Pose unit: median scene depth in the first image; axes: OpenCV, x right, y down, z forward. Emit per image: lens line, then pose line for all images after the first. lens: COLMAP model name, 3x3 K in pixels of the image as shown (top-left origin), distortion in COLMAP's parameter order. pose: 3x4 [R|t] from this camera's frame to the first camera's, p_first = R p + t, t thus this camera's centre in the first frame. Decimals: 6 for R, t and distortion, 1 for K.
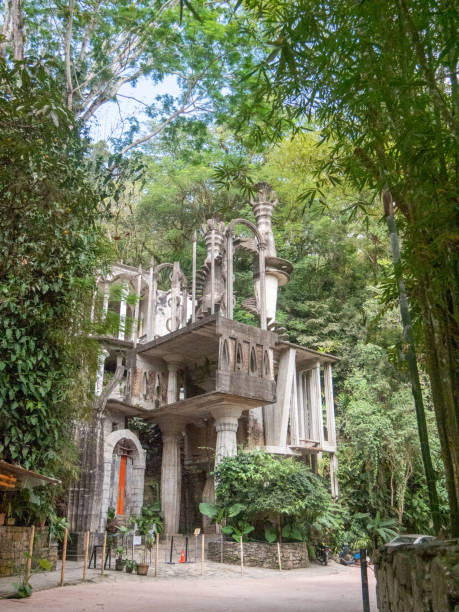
lens RADIAL K [[528.1, 0, 229.5], [0, 528.1, 306.0], [0, 0, 1]] dist [-0.000876, 0.000141]
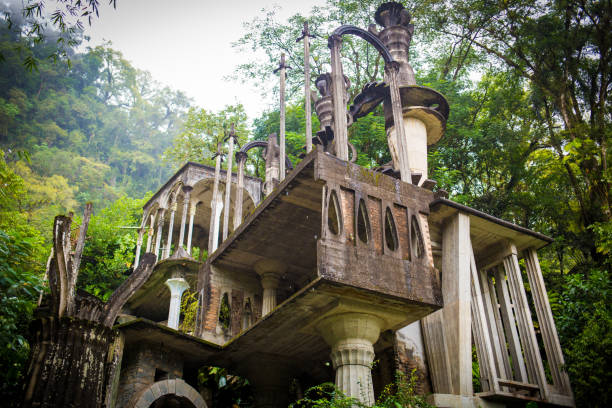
lens RADIAL K [[561.5, 0, 306.0], [0, 561.5, 204.0], [0, 0, 1]] dist [0.000394, -0.001287]
pose [[0.985279, -0.102381, -0.136905, 0.038913], [0.078932, 0.982808, -0.166909, 0.157276], [0.151640, 0.153645, 0.976421, 0.400731]]
